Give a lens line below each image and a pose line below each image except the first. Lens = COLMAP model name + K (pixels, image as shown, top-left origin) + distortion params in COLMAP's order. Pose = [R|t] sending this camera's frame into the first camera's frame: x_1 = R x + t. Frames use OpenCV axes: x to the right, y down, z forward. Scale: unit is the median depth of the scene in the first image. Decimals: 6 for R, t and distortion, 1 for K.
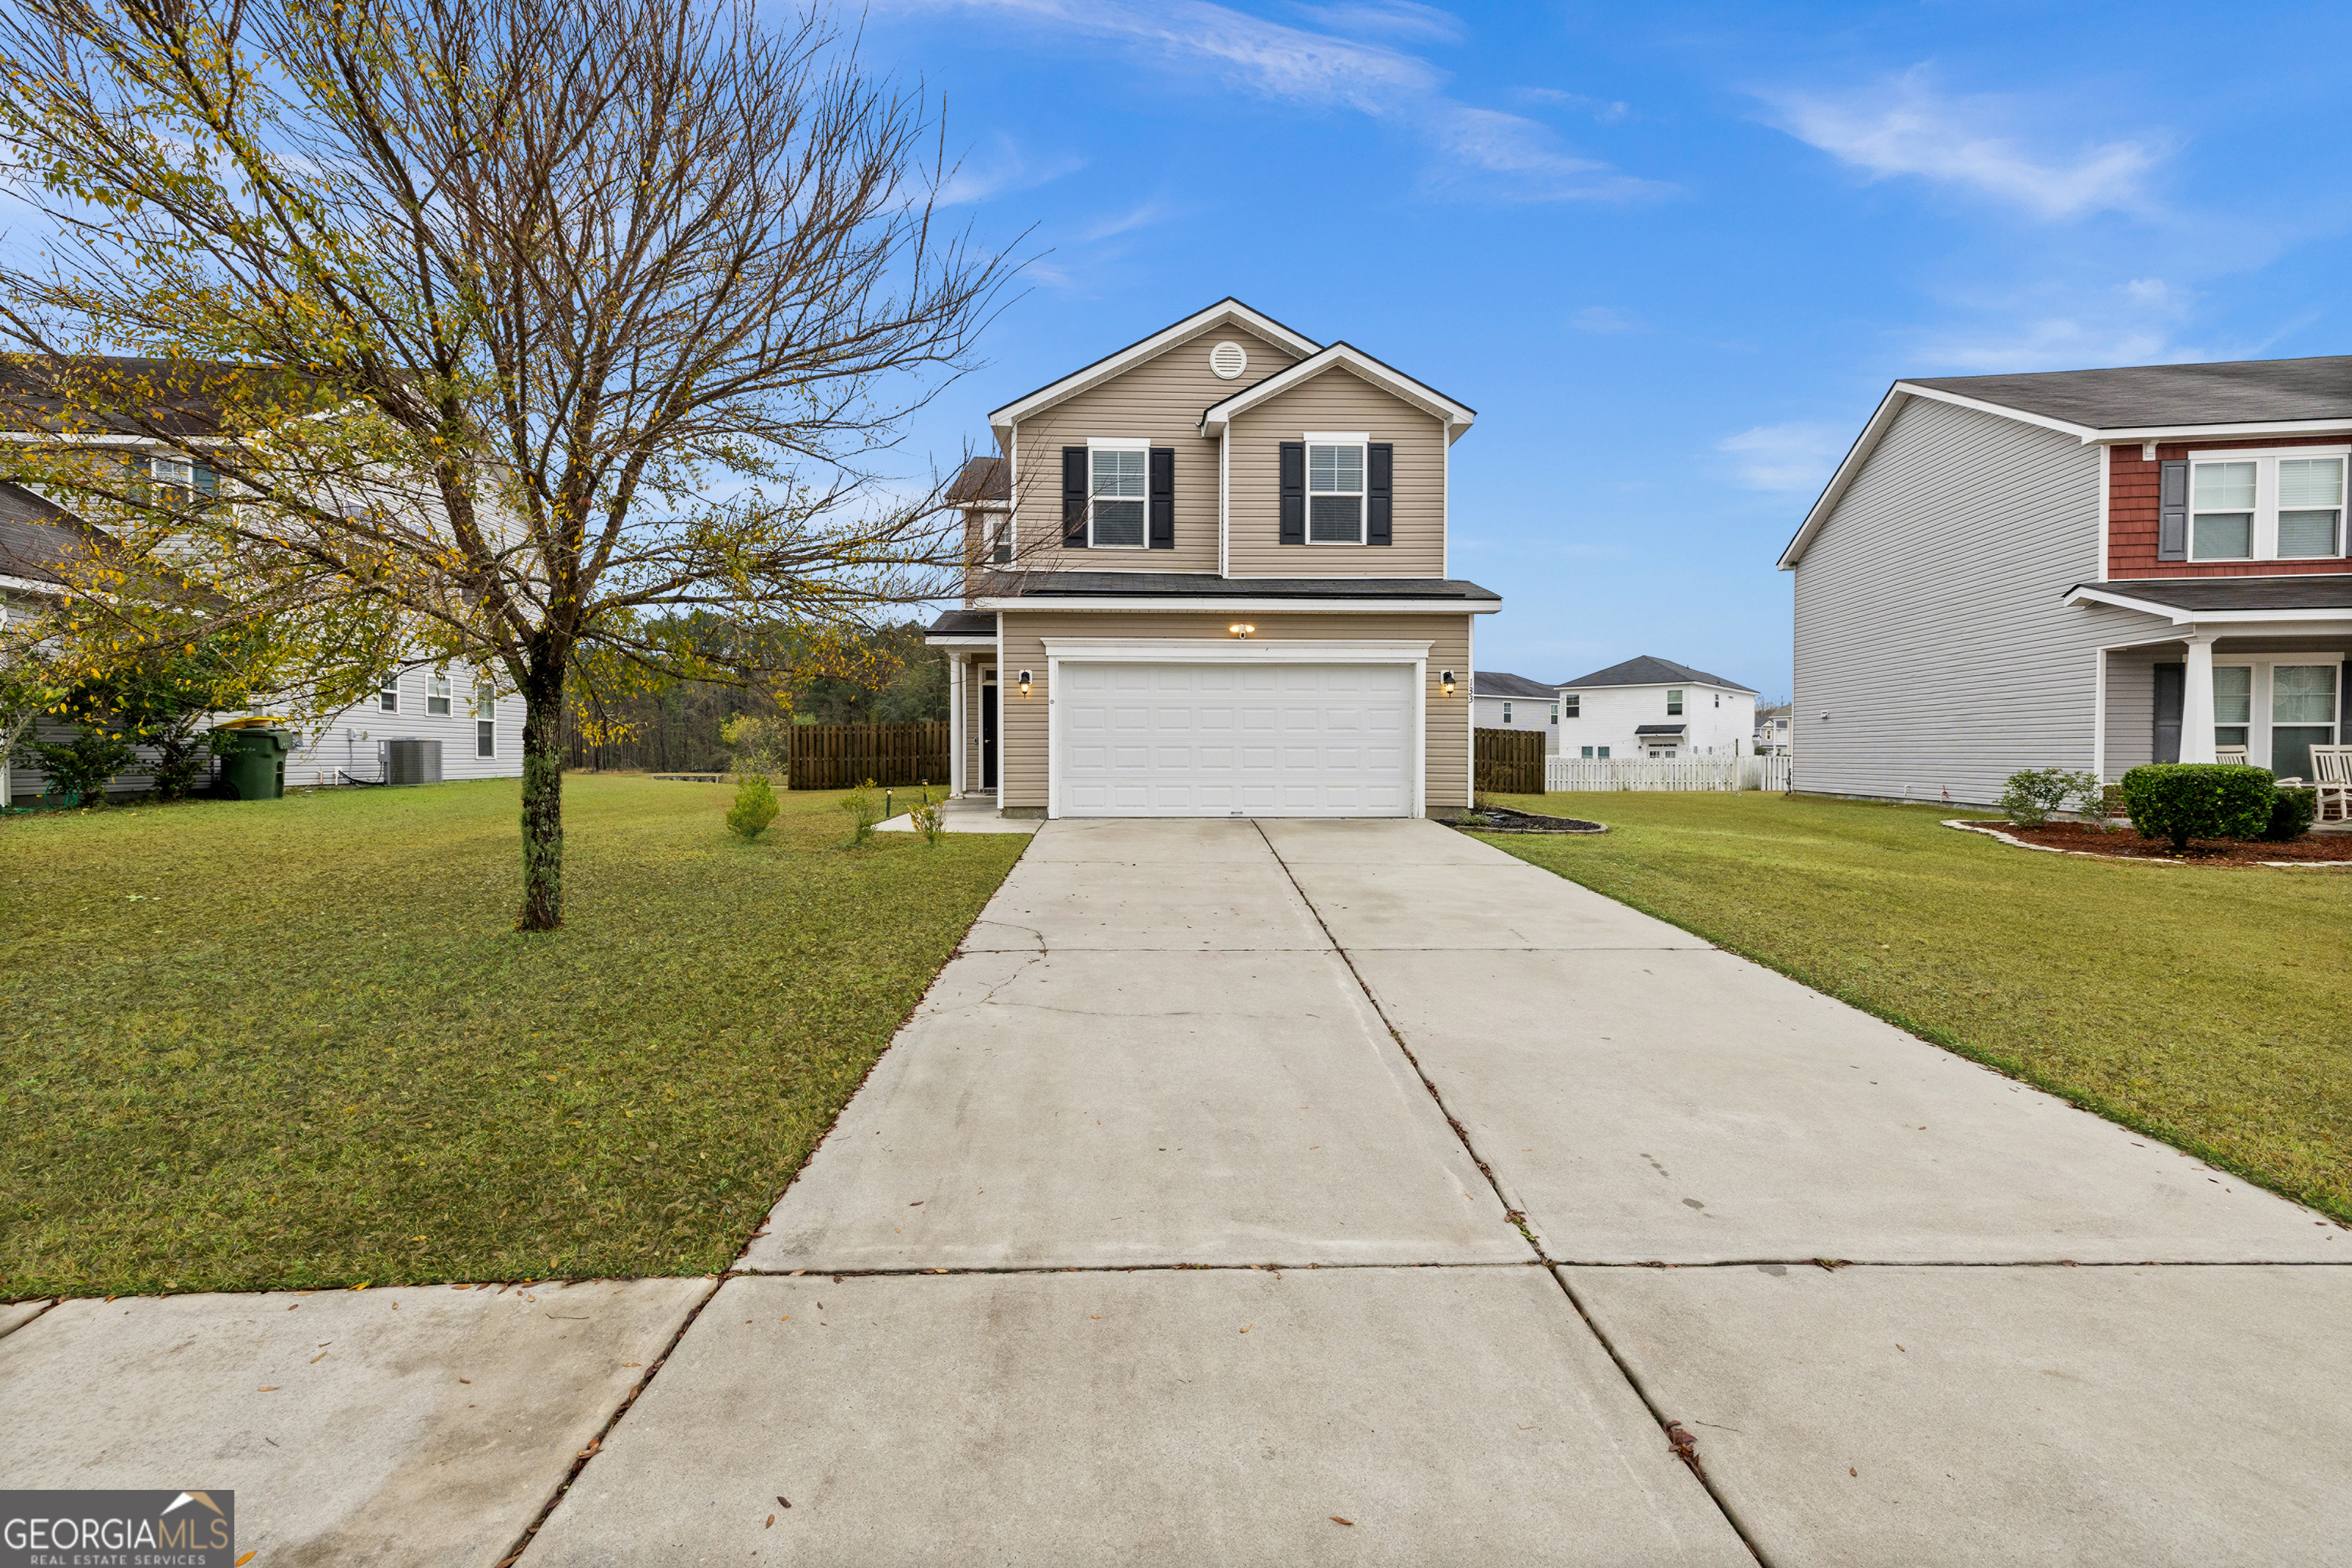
lens RADIAL K [[992.3, 0, 1170.3], [0, 992.3, 775.8], [0, 0, 1]] dist [-0.000854, -0.000064]
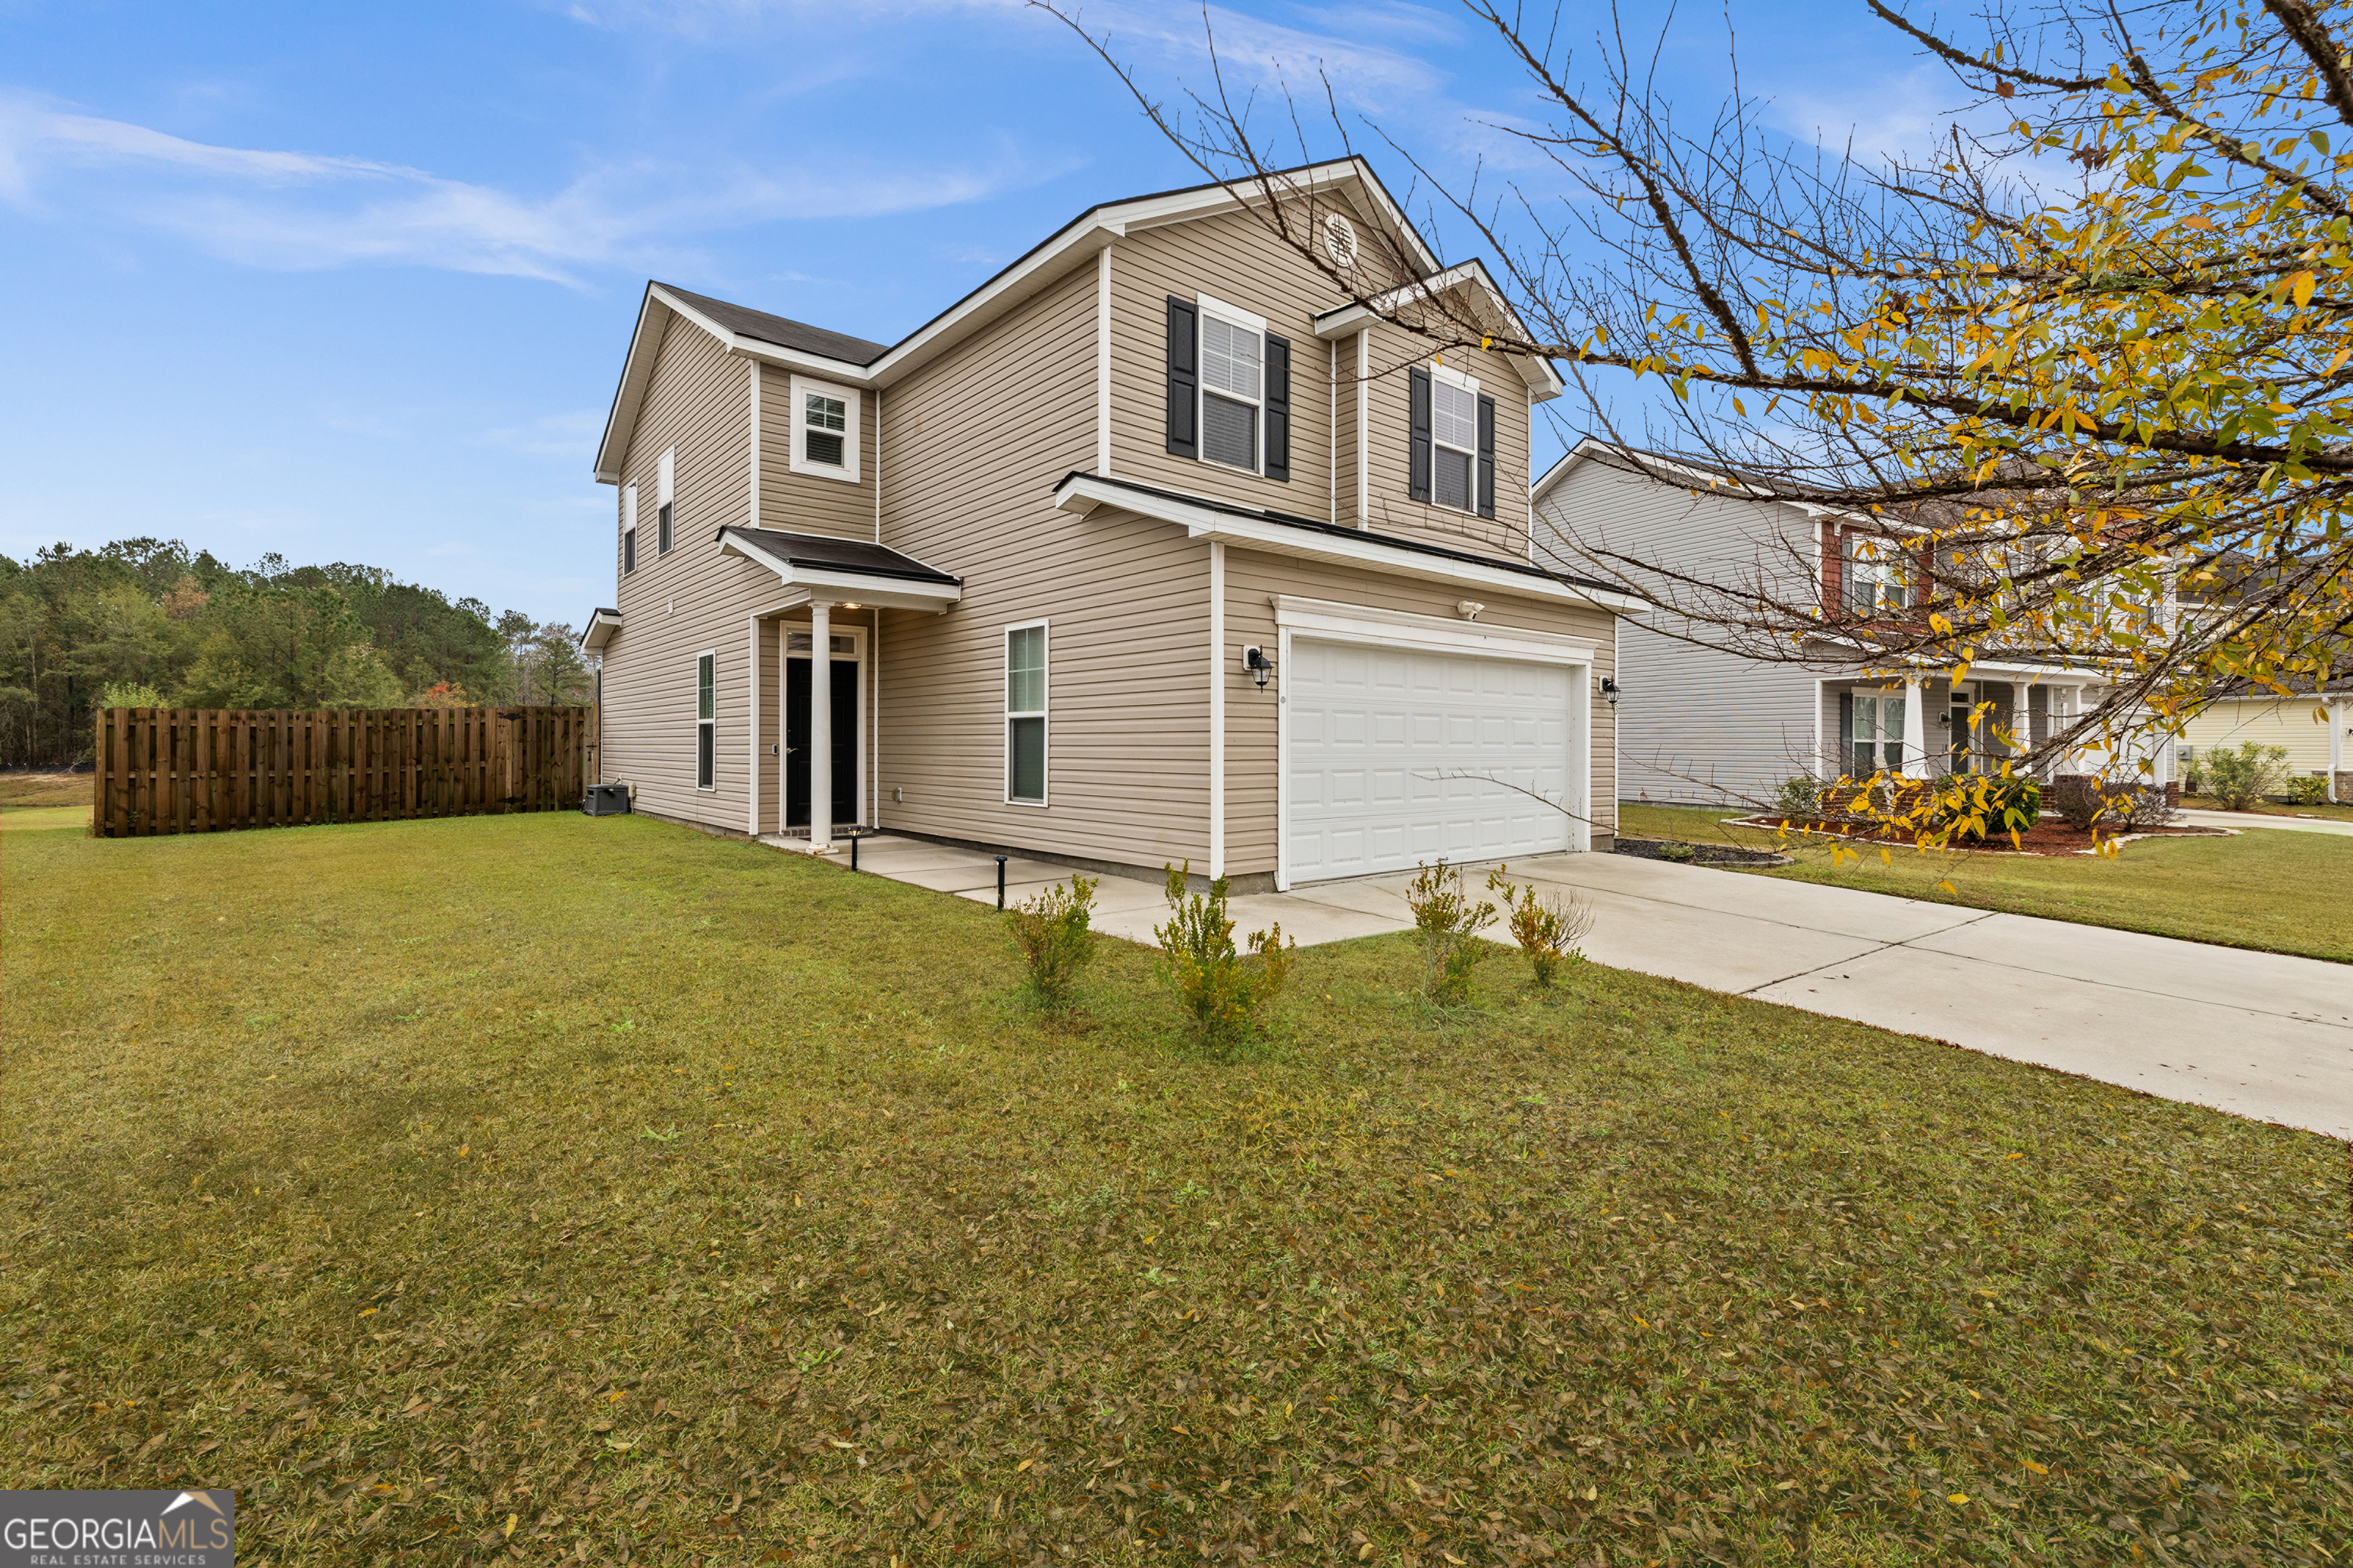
lens RADIAL K [[1001.4, 0, 1171.3], [0, 1001.4, 745.4], [0, 0, 1]] dist [0.002302, 0.000033]
pose [[0.791509, 0.001646, 0.611156, -0.502250], [0.011218, 0.999789, -0.017220, -0.033063], [-0.611055, 0.020486, 0.791323, 0.502271]]
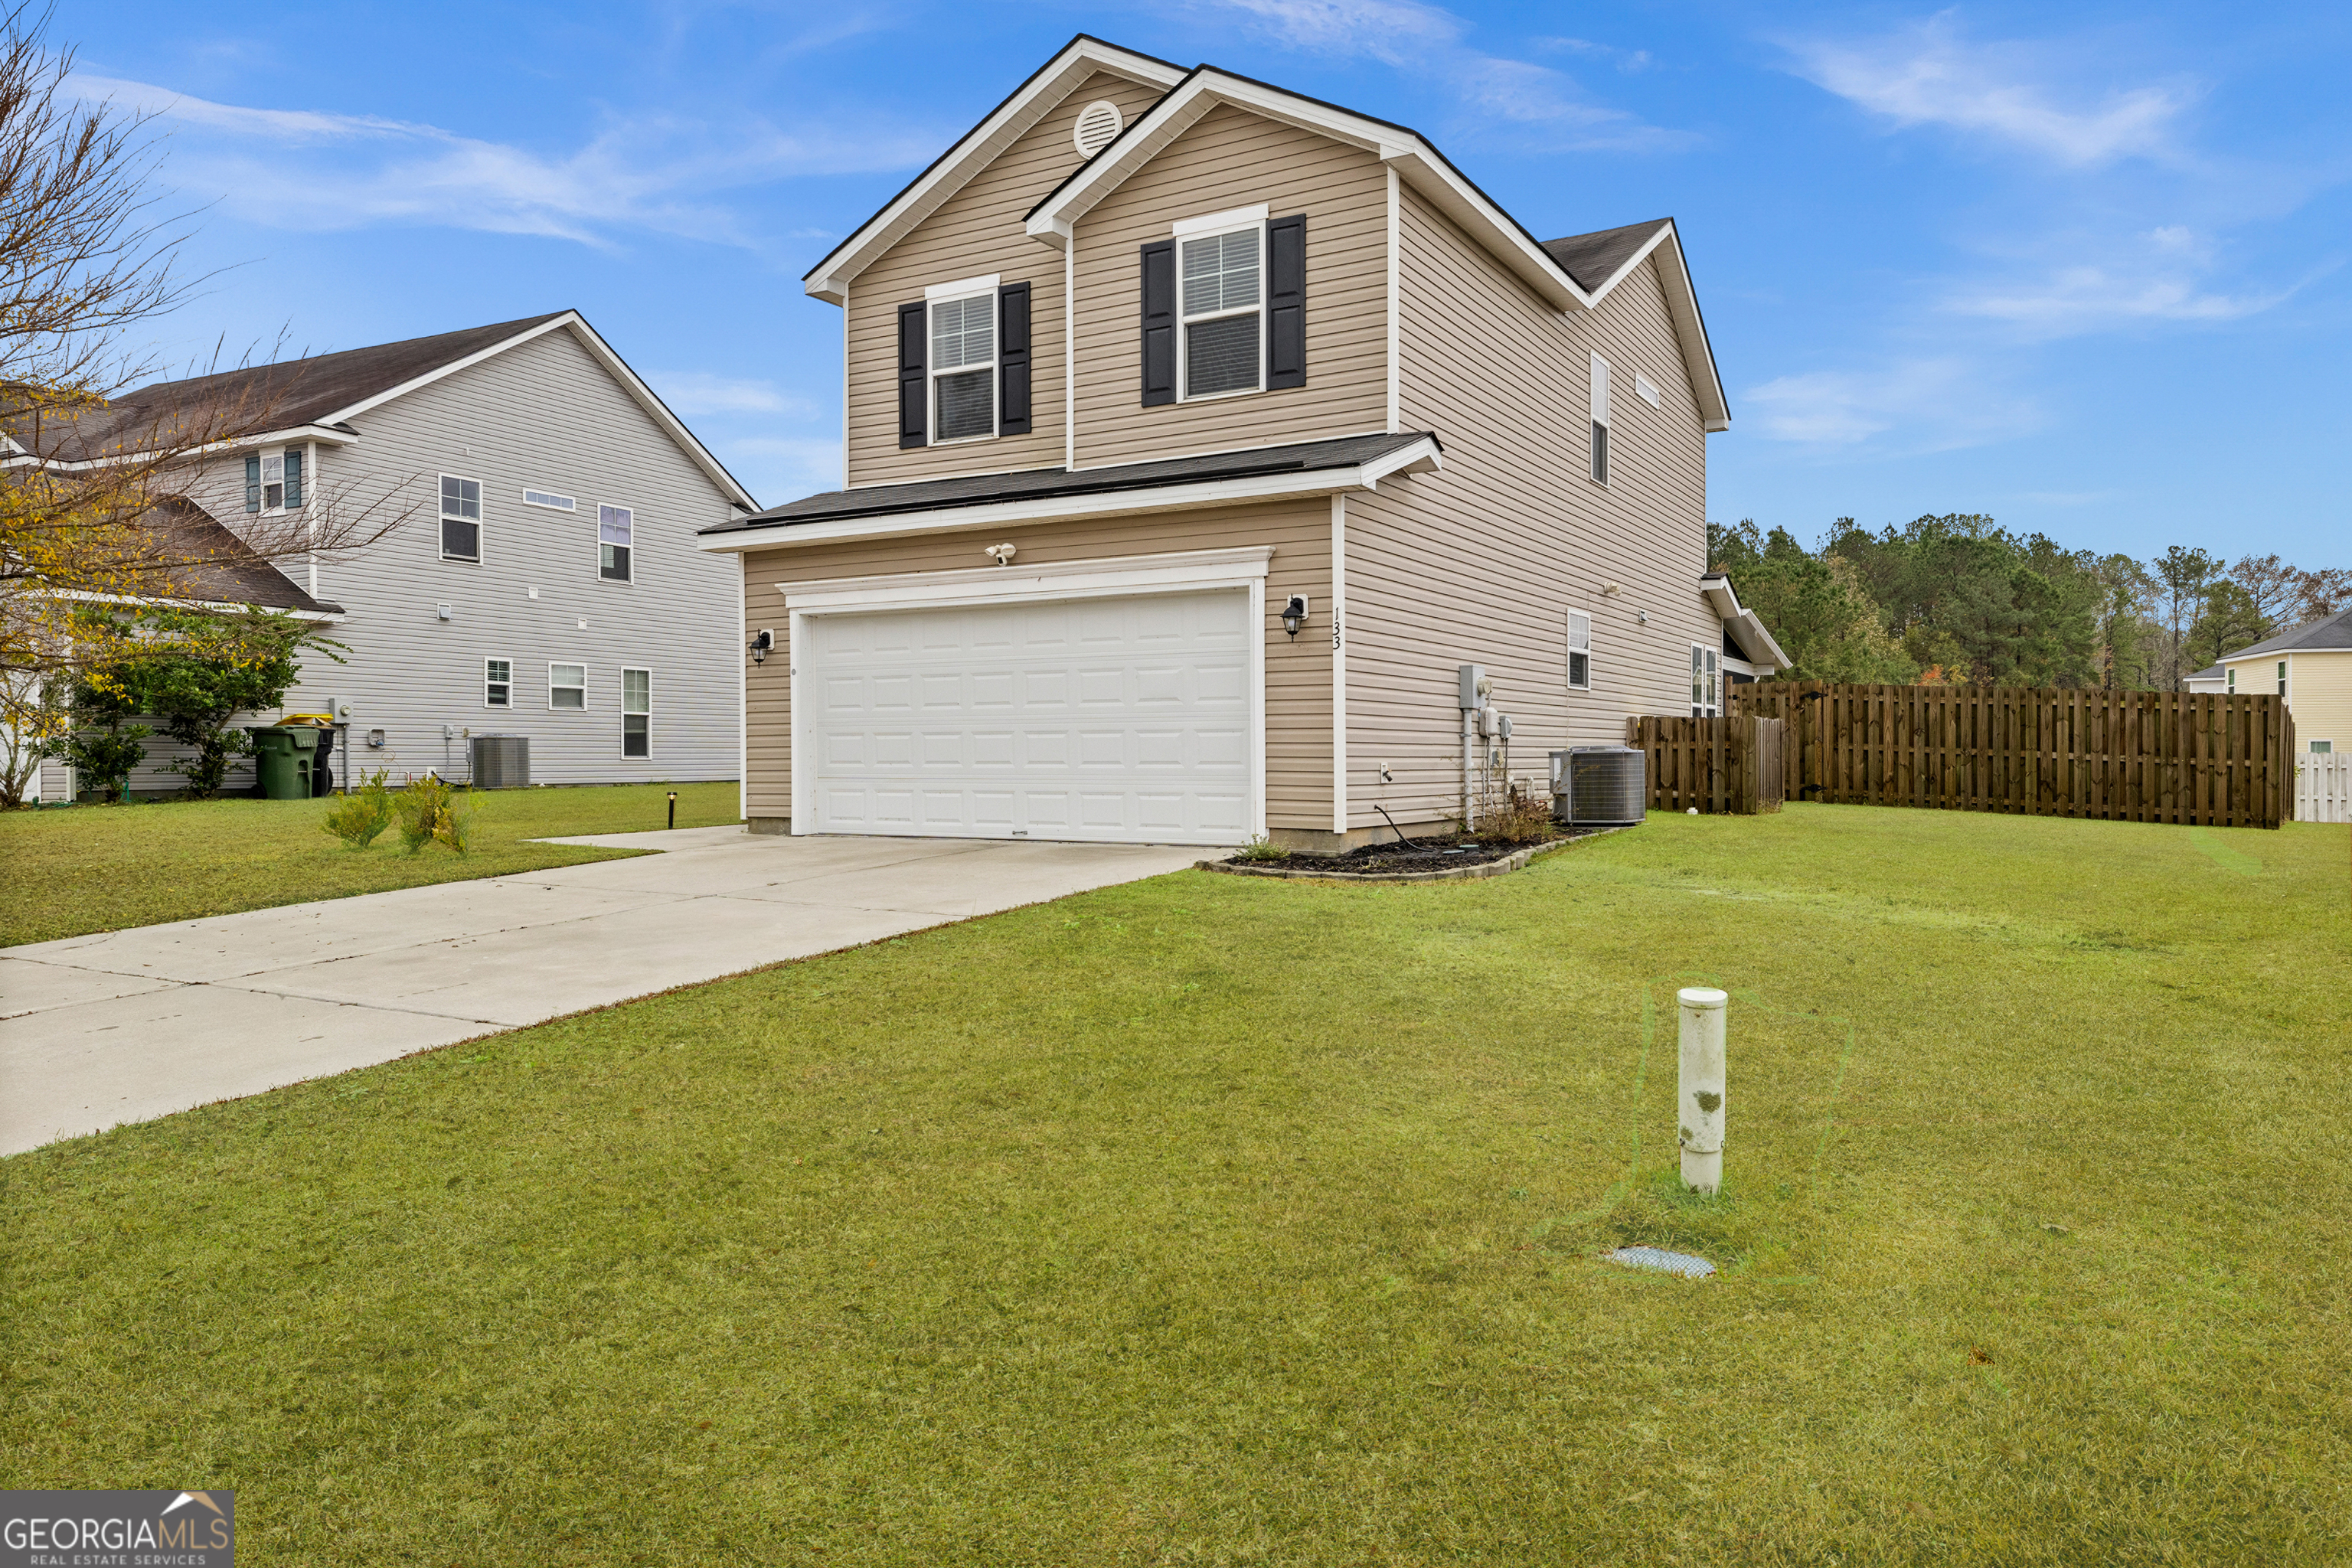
lens RADIAL K [[1601.6, 0, 1176.0], [0, 1601.6, 784.0], [0, 0, 1]] dist [0.001357, -0.000476]
pose [[0.842245, 0.004705, -0.539075, 0.670395], [-0.007919, 0.999962, -0.003645, 0.007670], [0.539037, 0.007339, 0.842250, 0.159530]]
